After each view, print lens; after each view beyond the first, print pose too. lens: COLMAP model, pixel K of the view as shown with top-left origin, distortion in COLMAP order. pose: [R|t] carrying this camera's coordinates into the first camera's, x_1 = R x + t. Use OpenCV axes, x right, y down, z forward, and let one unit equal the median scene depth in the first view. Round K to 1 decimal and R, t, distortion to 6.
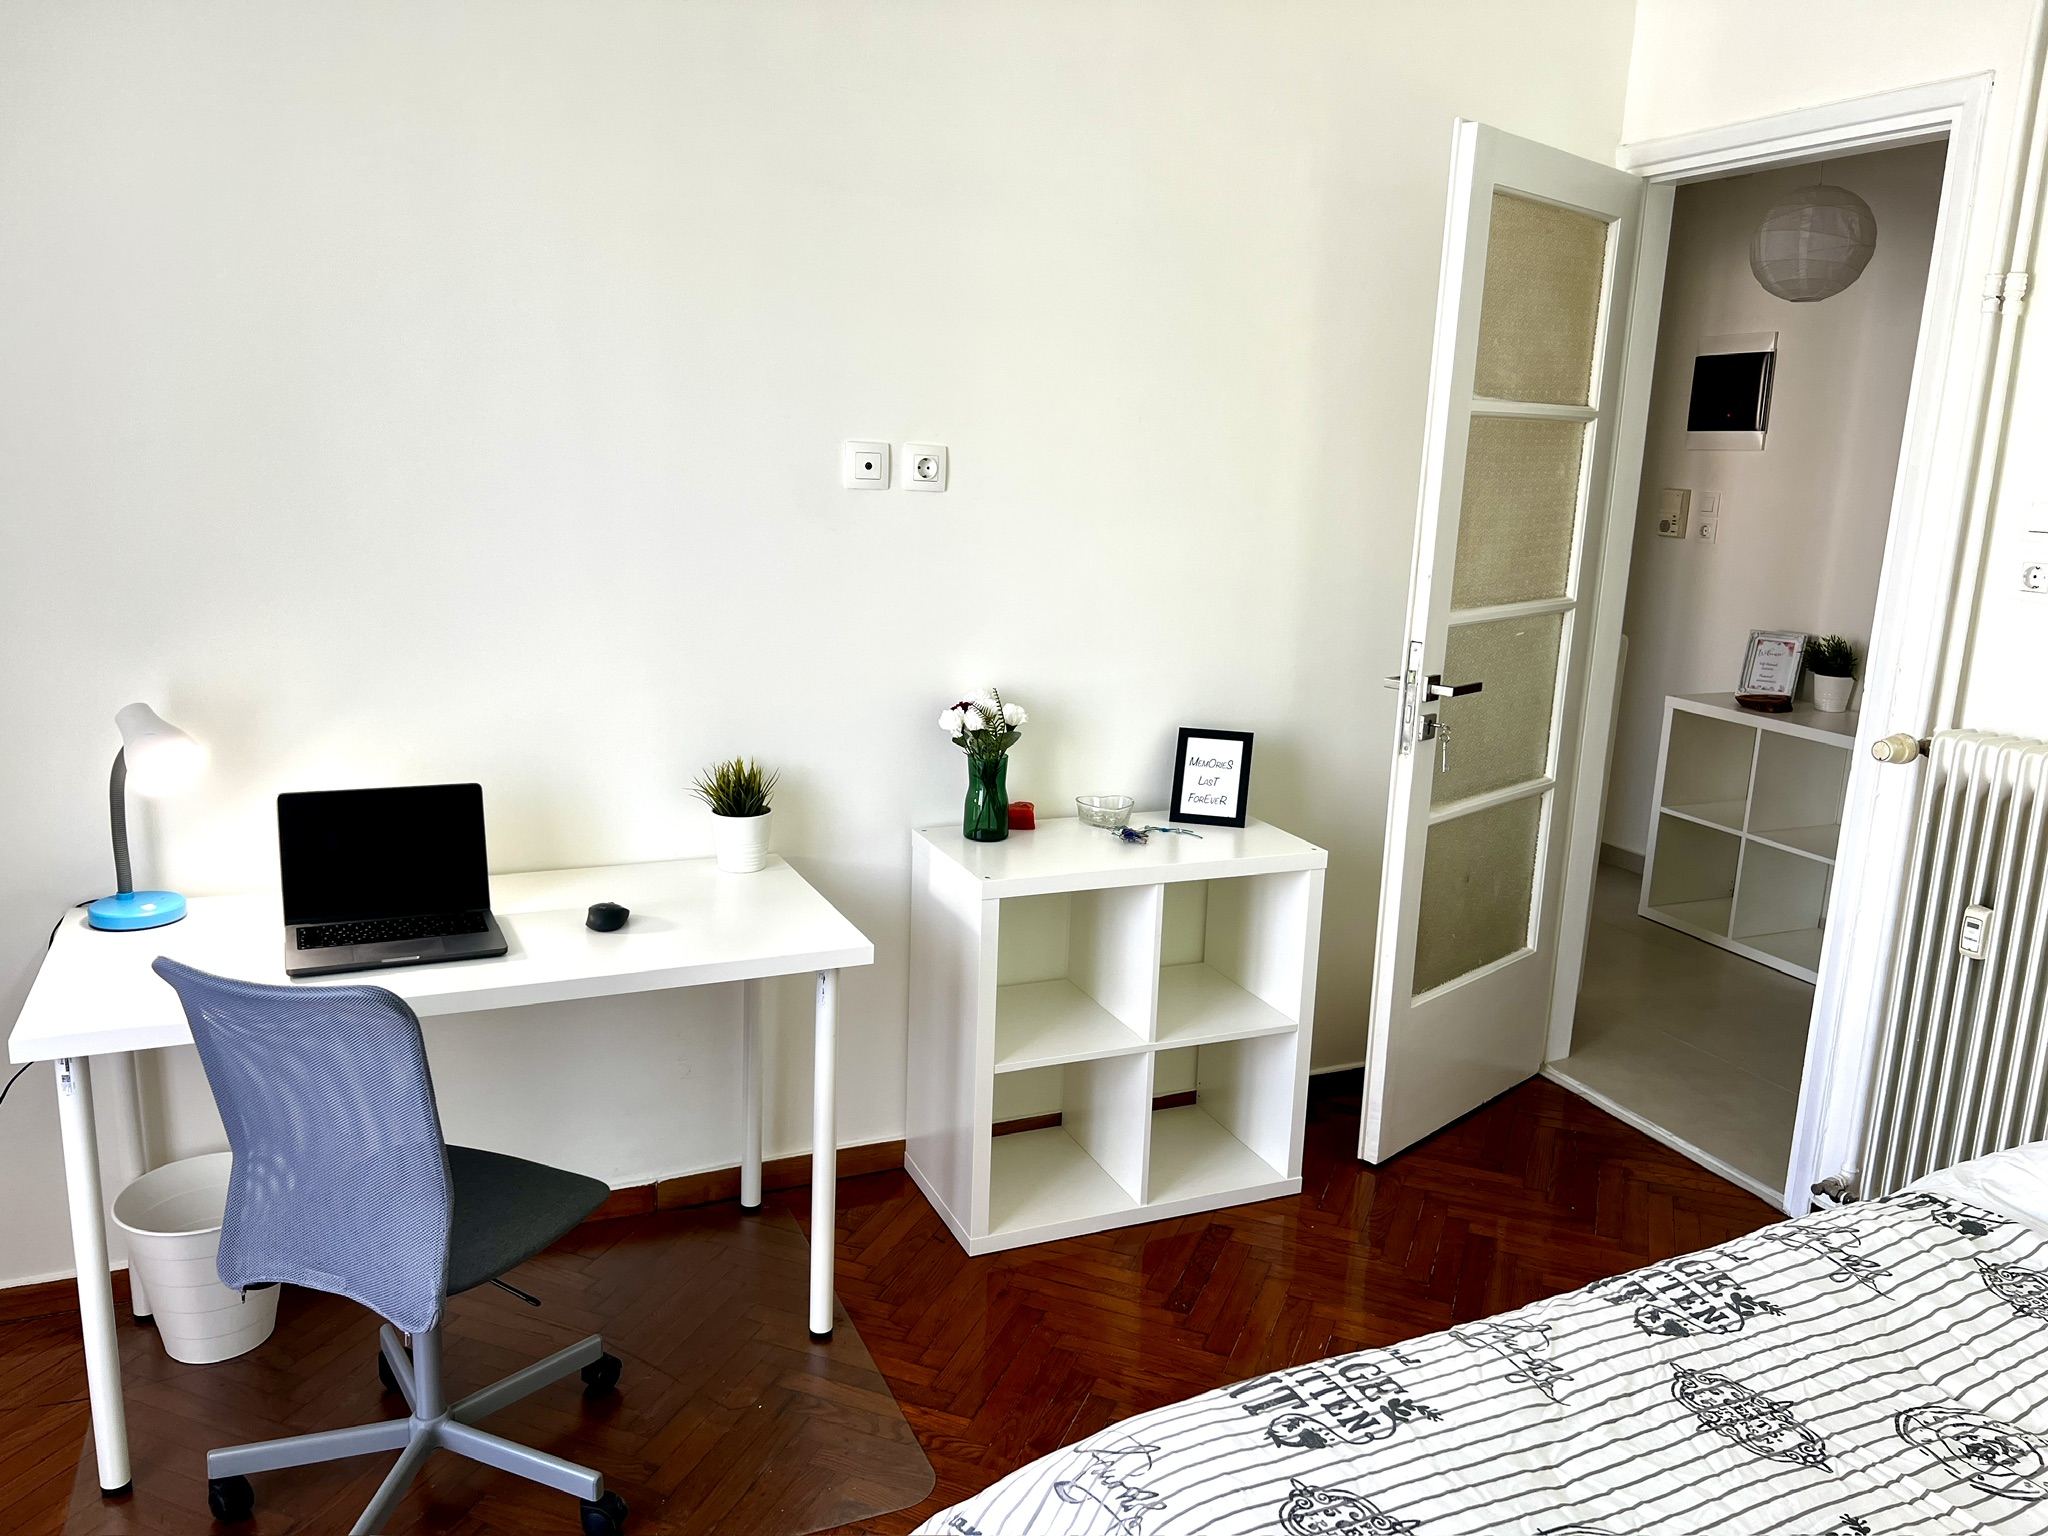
lens RADIAL K [[1536.7, 0, 1026.8], [0, 1536.7, 778.9], [0, 0, 1]] dist [0.067722, -0.070614]
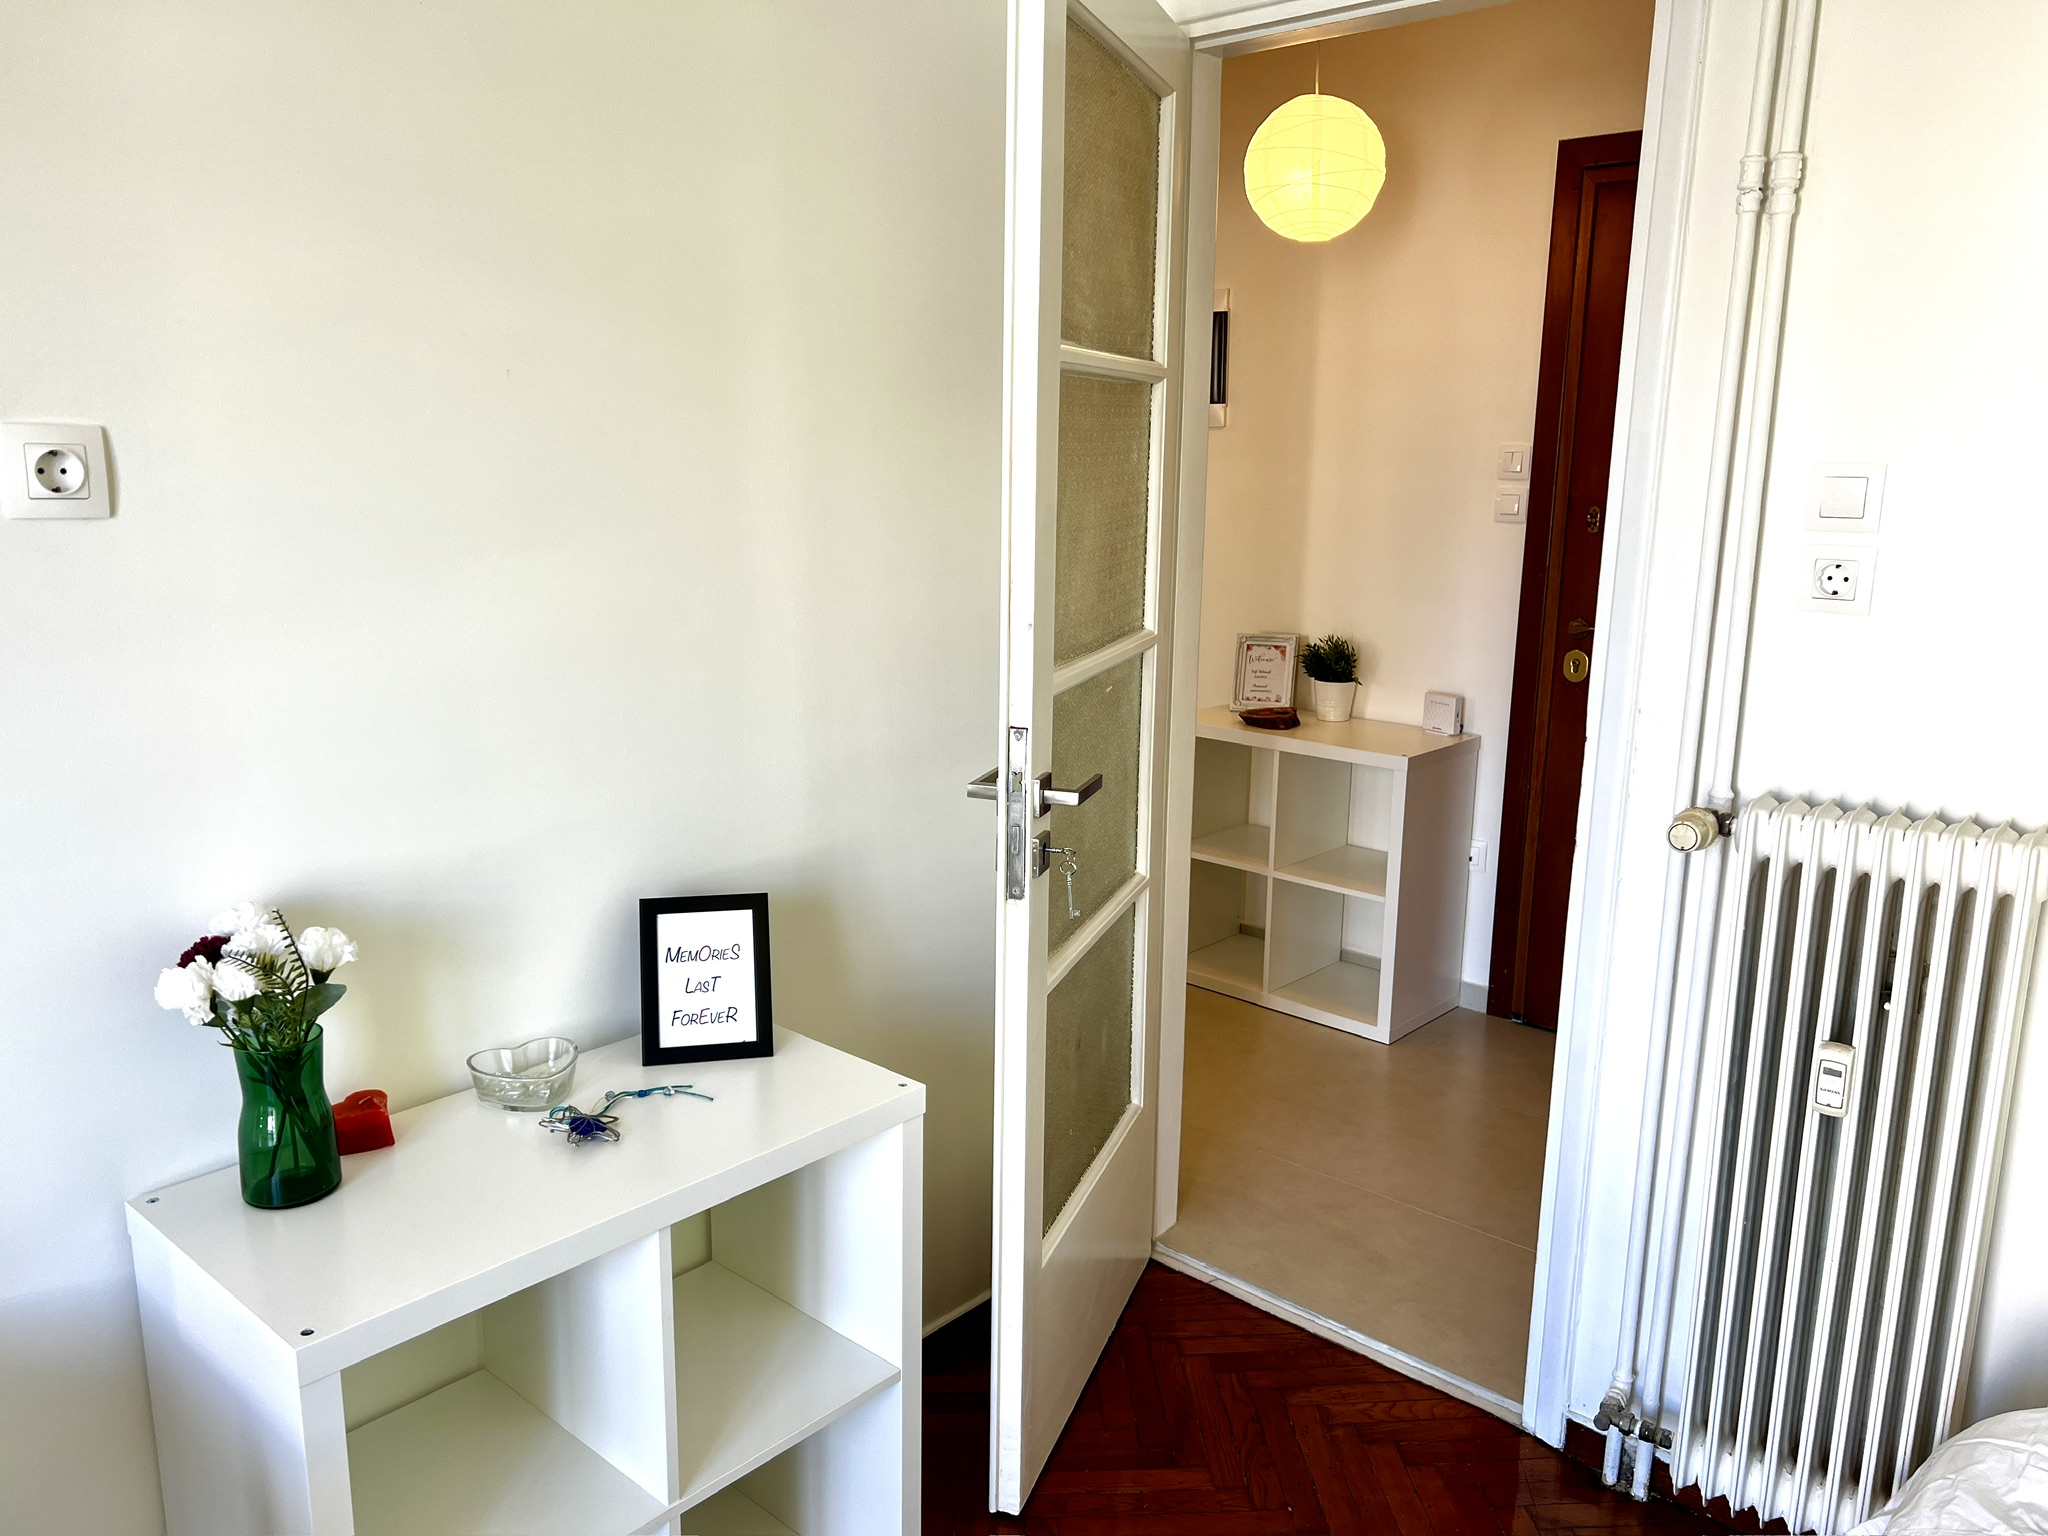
lens RADIAL K [[1536.7, 0, 1035.8], [0, 1536.7, 783.0], [0, 0, 1]] dist [0.067722, -0.070614]
pose [[0.905805, -0.113121, 0.408314, 0.000496], [0.110196, 0.993434, 0.030765, -0.087696], [-0.409113, 0.017127, 0.912323, 0.439581]]
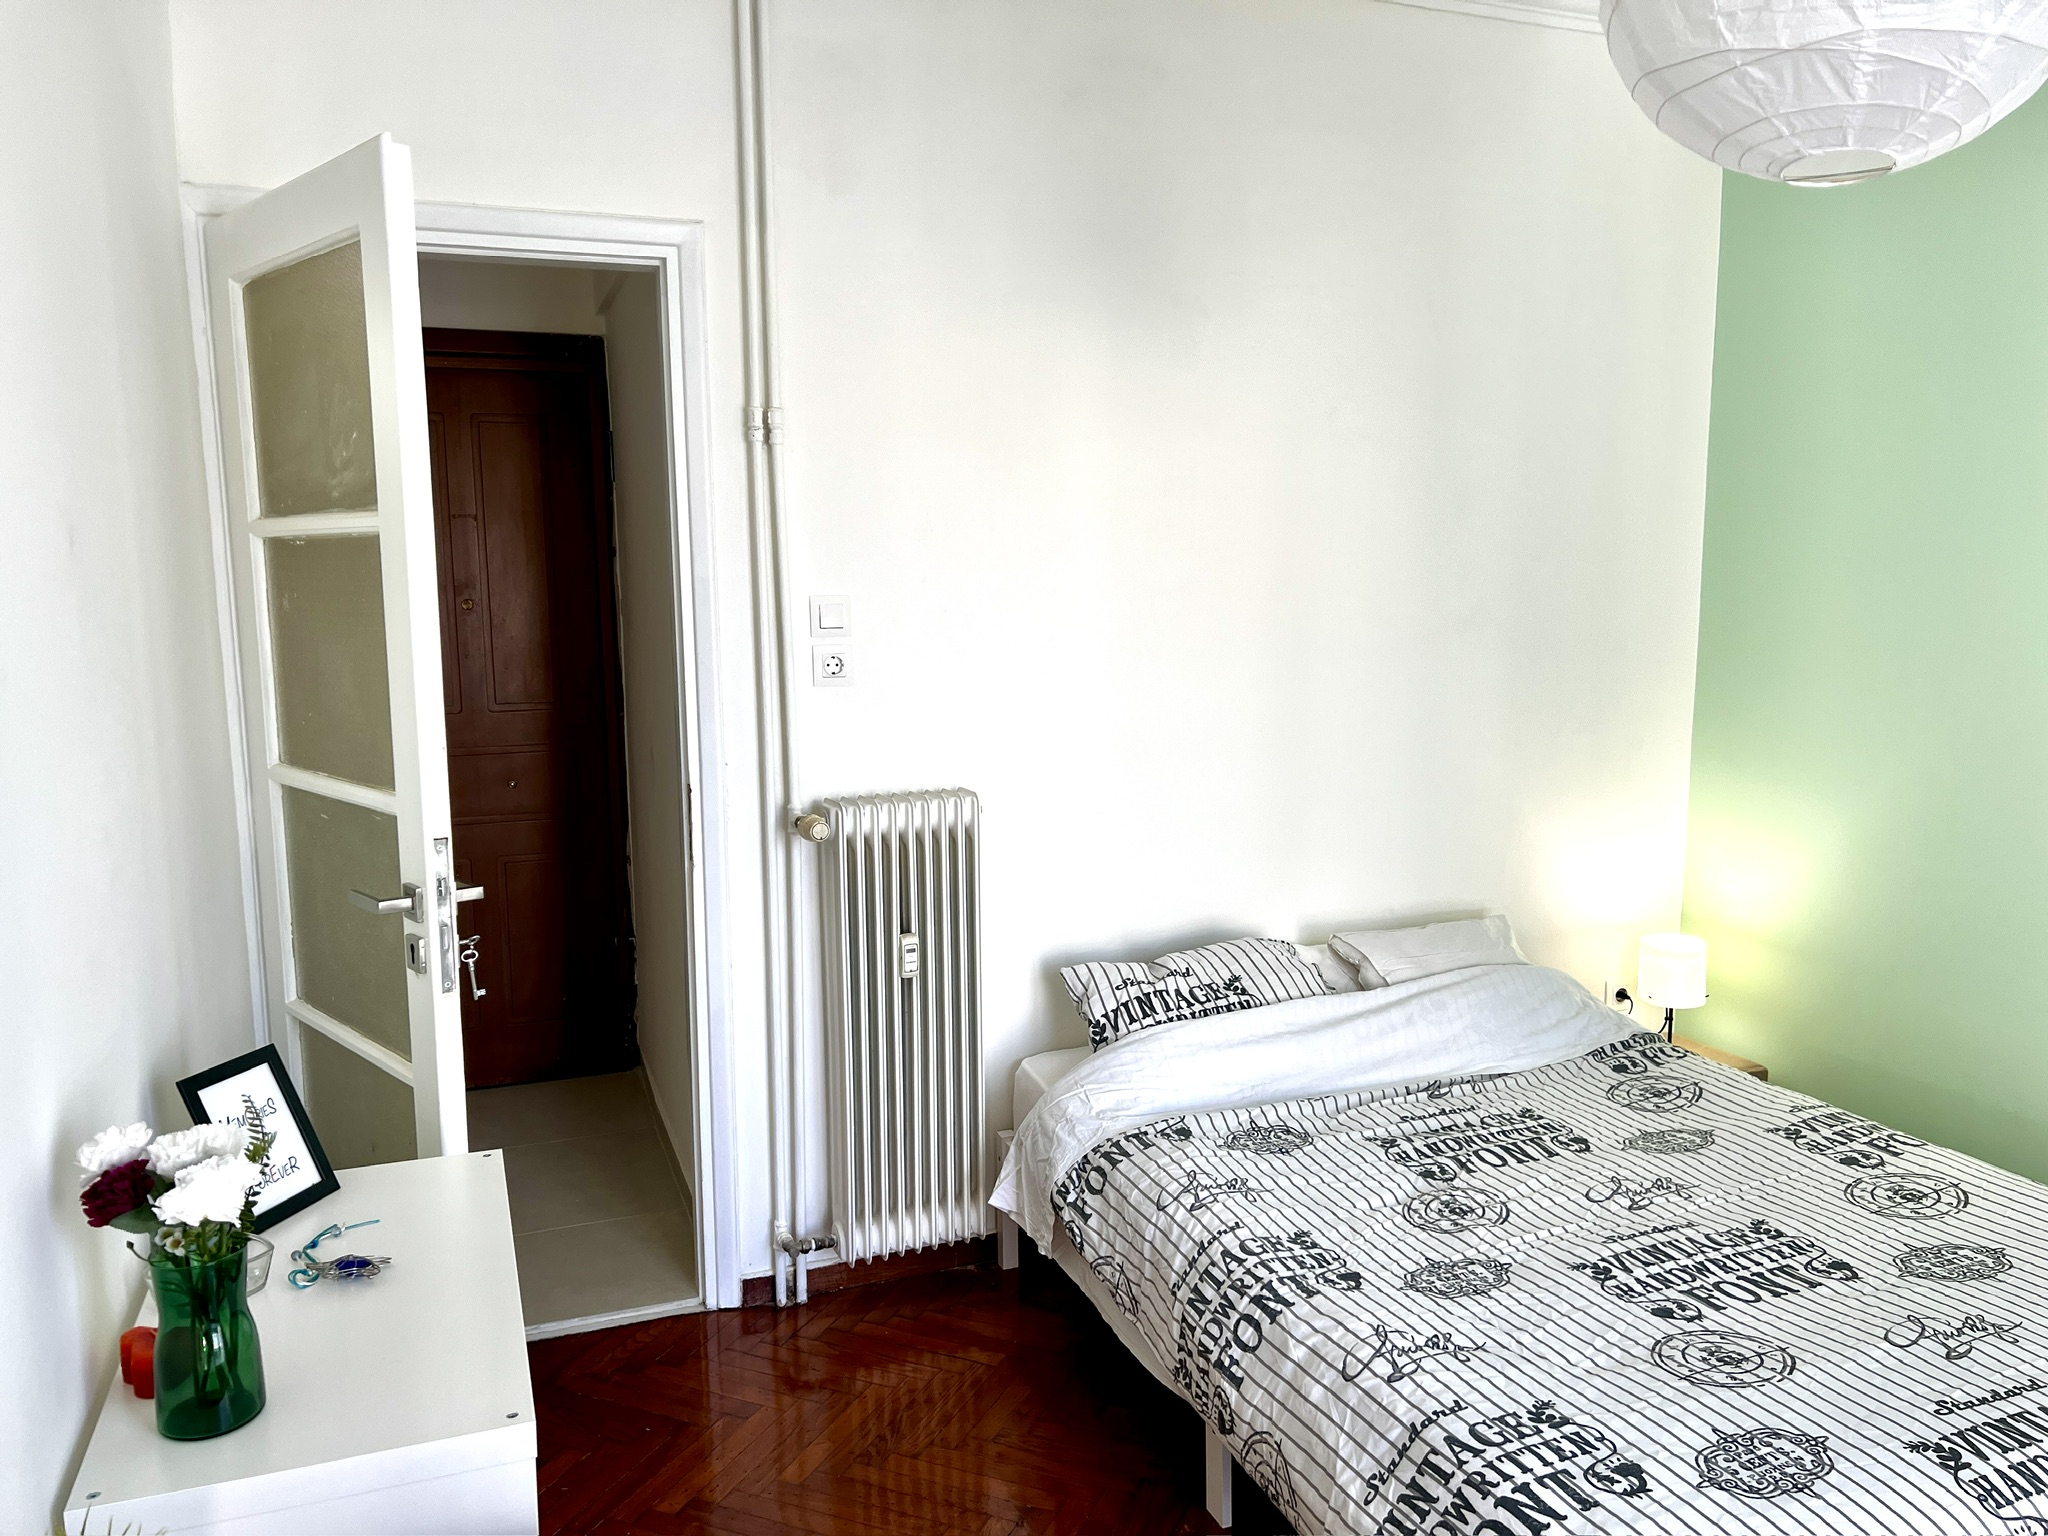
lens RADIAL K [[1536.7, 0, 1043.4], [0, 1536.7, 770.2], [0, 0, 1]] dist [0.067722, -0.070614]
pose [[0.038093, -0.164351, 0.985666, -0.471938], [0.227654, 0.961871, 0.151585, -0.173210], [-0.972997, 0.218617, 0.074056, 0.692223]]
